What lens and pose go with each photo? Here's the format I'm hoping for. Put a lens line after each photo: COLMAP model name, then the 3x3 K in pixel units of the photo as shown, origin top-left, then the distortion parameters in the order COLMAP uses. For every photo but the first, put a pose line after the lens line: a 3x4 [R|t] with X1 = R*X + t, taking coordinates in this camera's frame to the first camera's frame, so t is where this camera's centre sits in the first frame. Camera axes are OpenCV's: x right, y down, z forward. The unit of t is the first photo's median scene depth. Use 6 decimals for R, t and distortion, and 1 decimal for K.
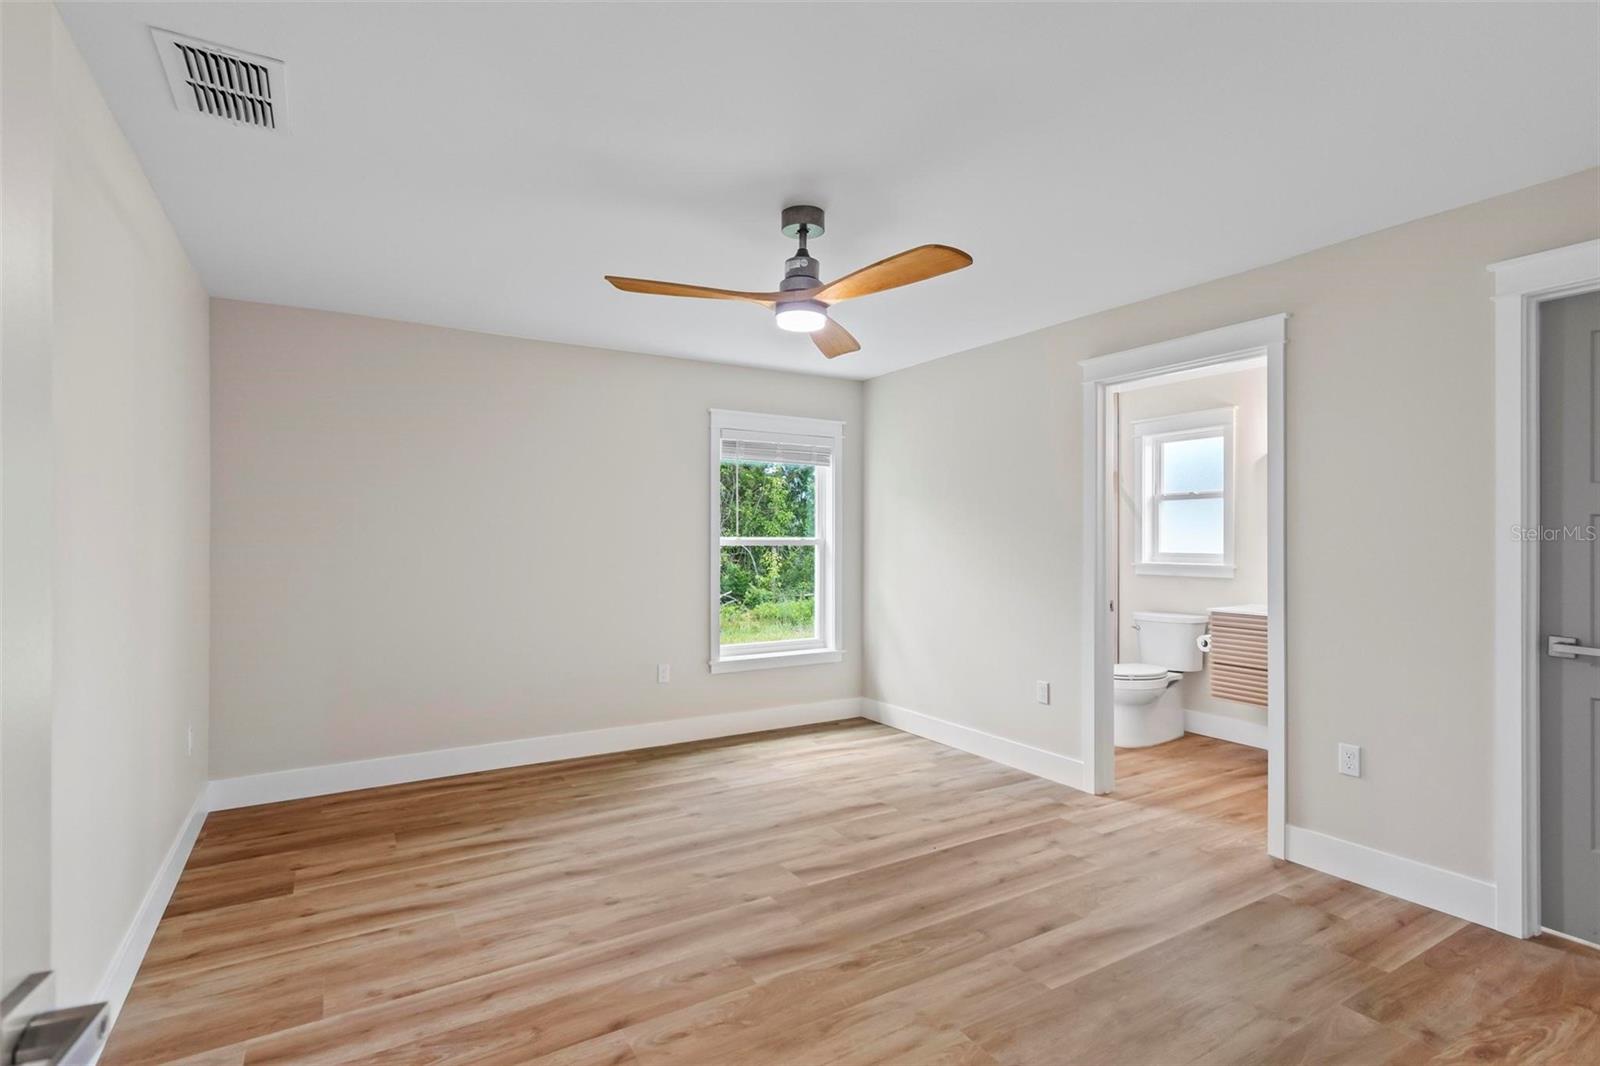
lens RADIAL K [[773.6, 0, 797.8], [0, 773.6, 533.4], [0, 0, 1]] dist [0.001641, -0.001651]
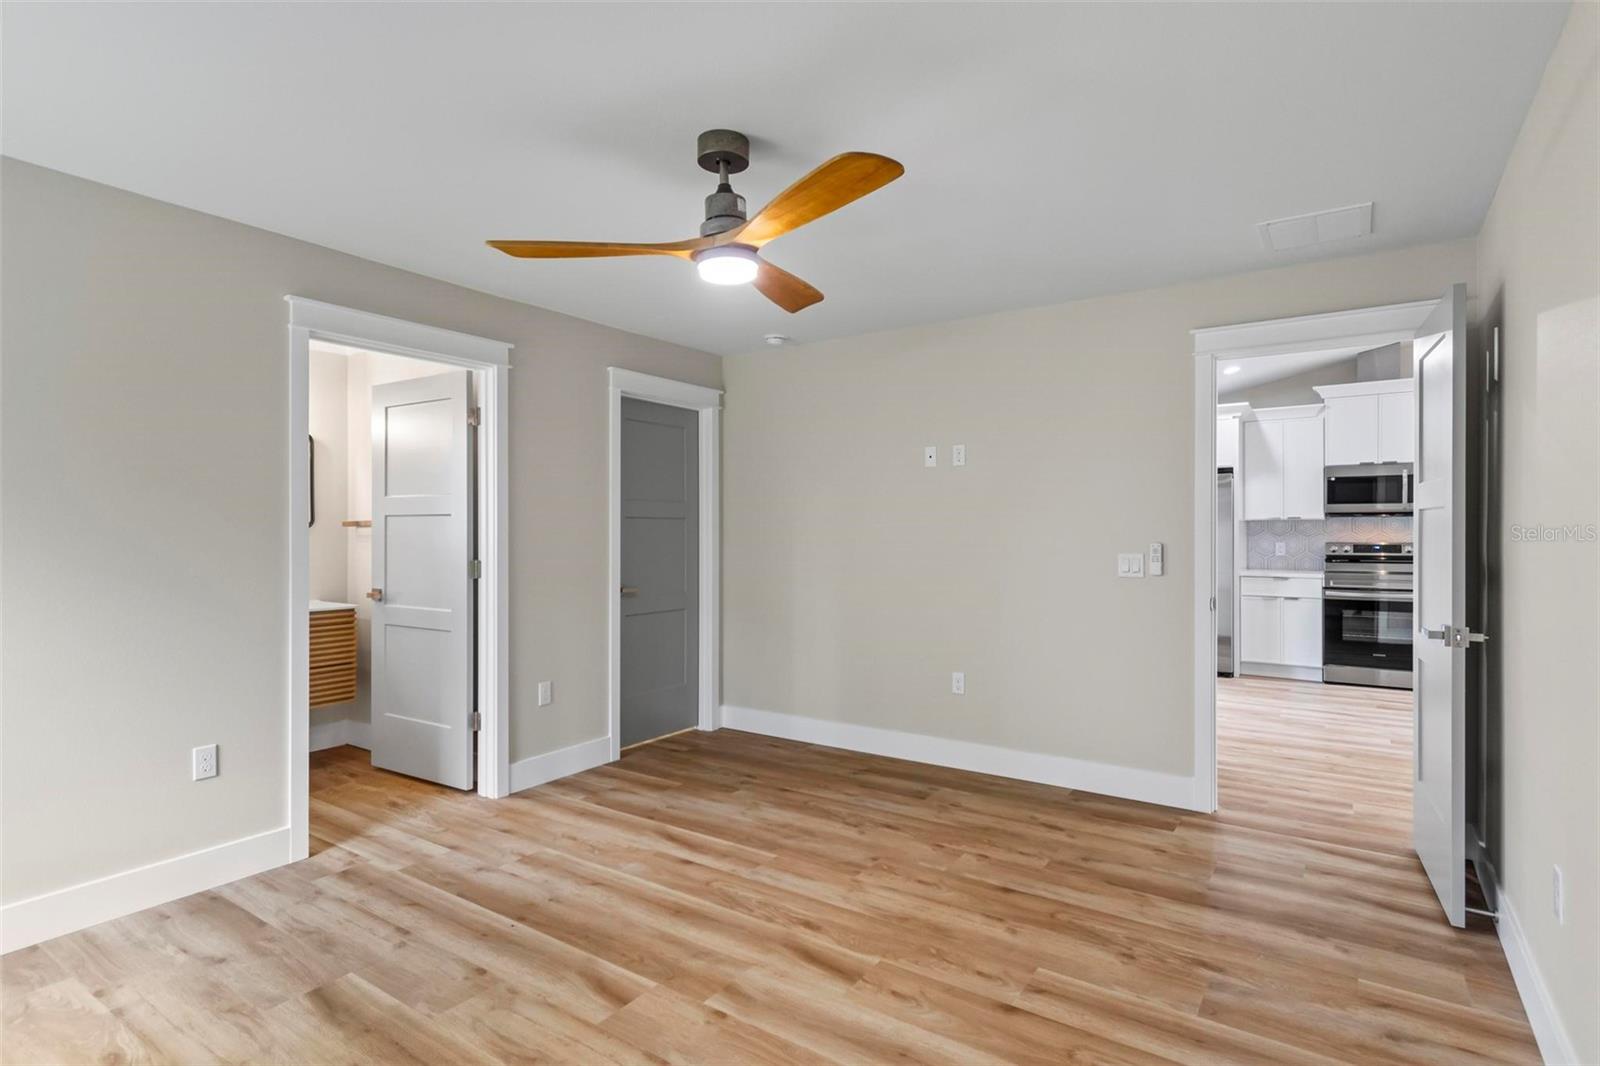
lens RADIAL K [[803.9, 0, 803.9], [0, 803.9, 529.1], [0, 0, 1]] dist [0.004368, 0.000252]
pose [[-0.421297, 0.000468, 0.906923, -0.724674], [-0.005504, 0.999980, -0.003073, 0.006765], [-0.906906, -0.006286, -0.421286, 1.138264]]
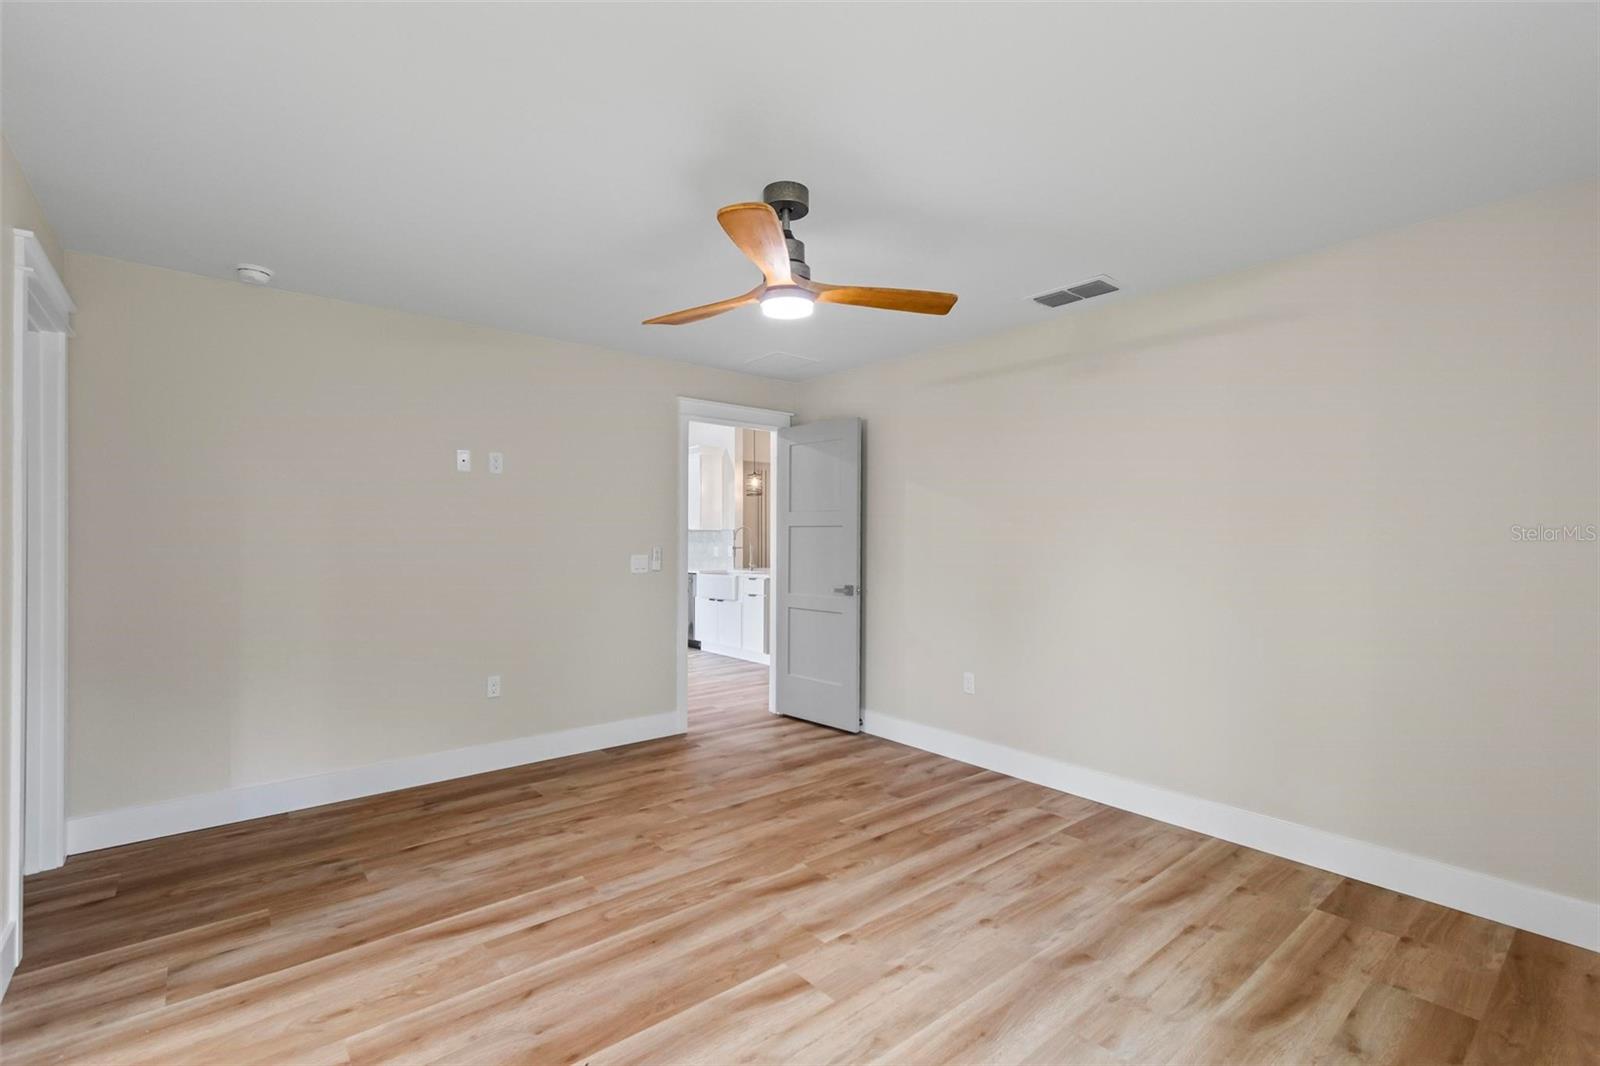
lens RADIAL K [[712.3, 0, 798.3], [0, 712.3, 537.8], [0, 0, 1]] dist [0.004989, -0.000441]
pose [[-0.988740, -0.003906, -0.149590, 0.106283], [-0.002842, 0.999969, -0.007323, 0.013400], [0.149614, -0.006816, -0.988721, 1.645277]]
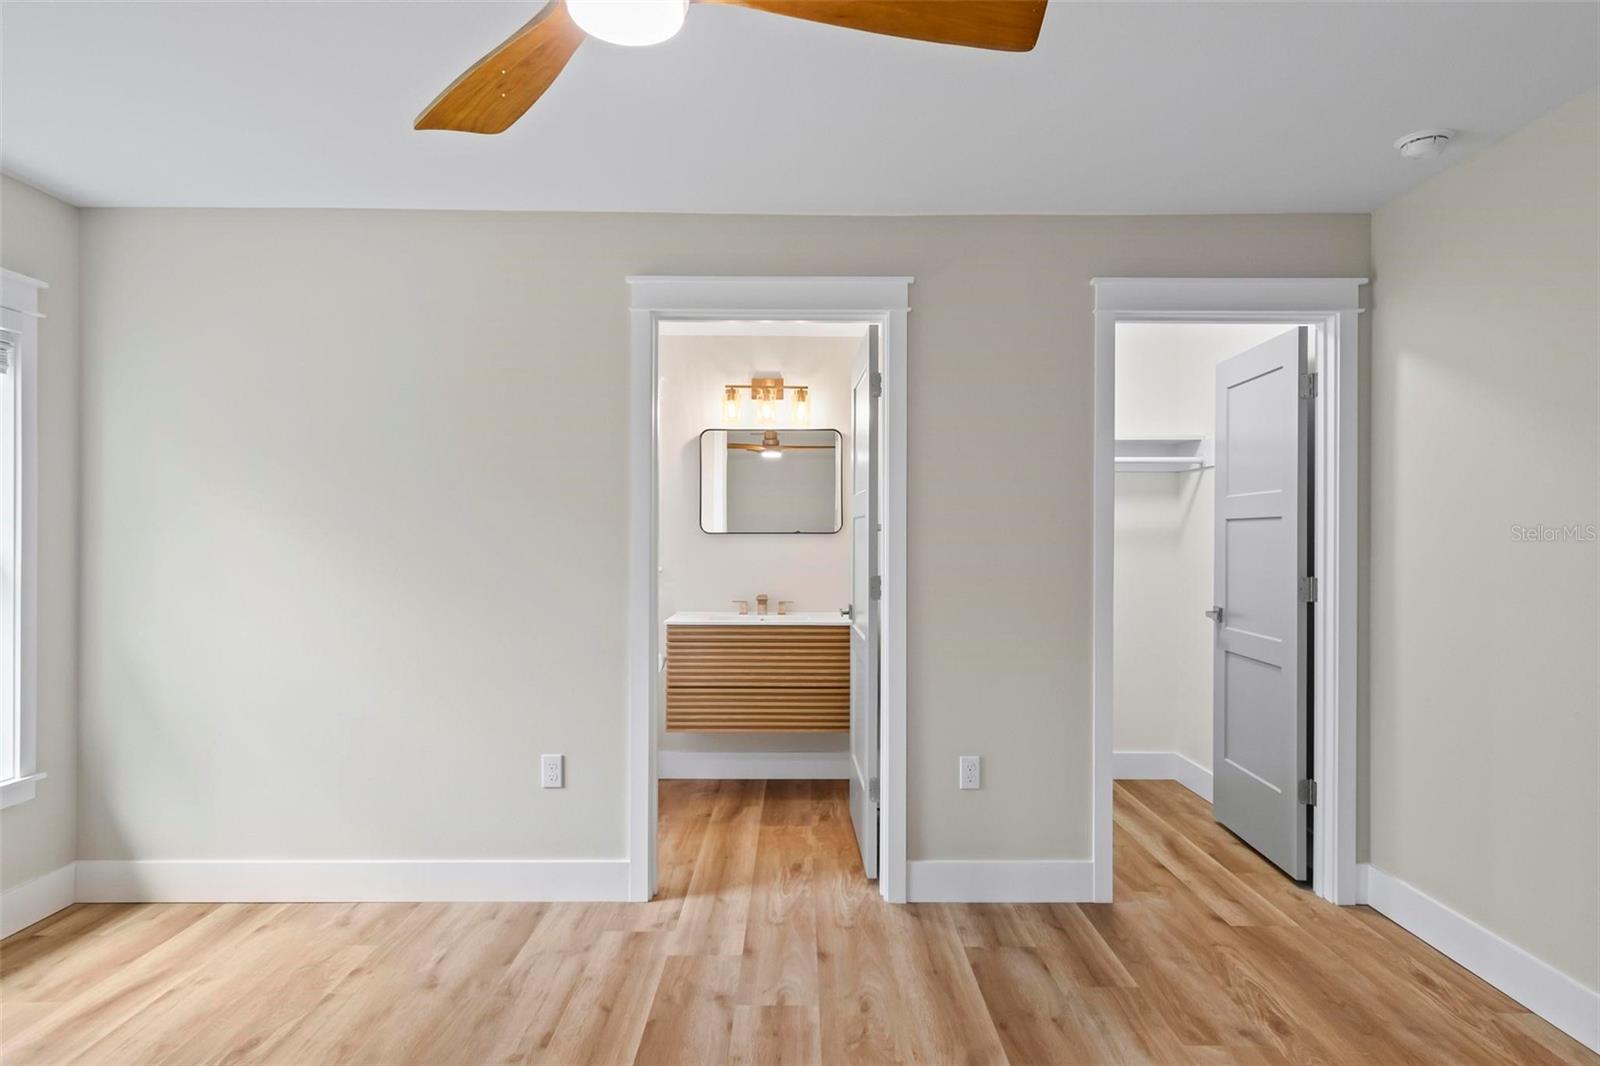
lens RADIAL K [[908.0, 0, 802.6], [0, 908.0, 531.1], [0, 0, 1]] dist [0.008622, -0.003124]
pose [[0.511694, 0.004238, 0.859157, -0.321034], [-0.007795, 0.999970, -0.000290, 0.003488], [-0.859133, -0.006549, 0.511711, 0.590809]]
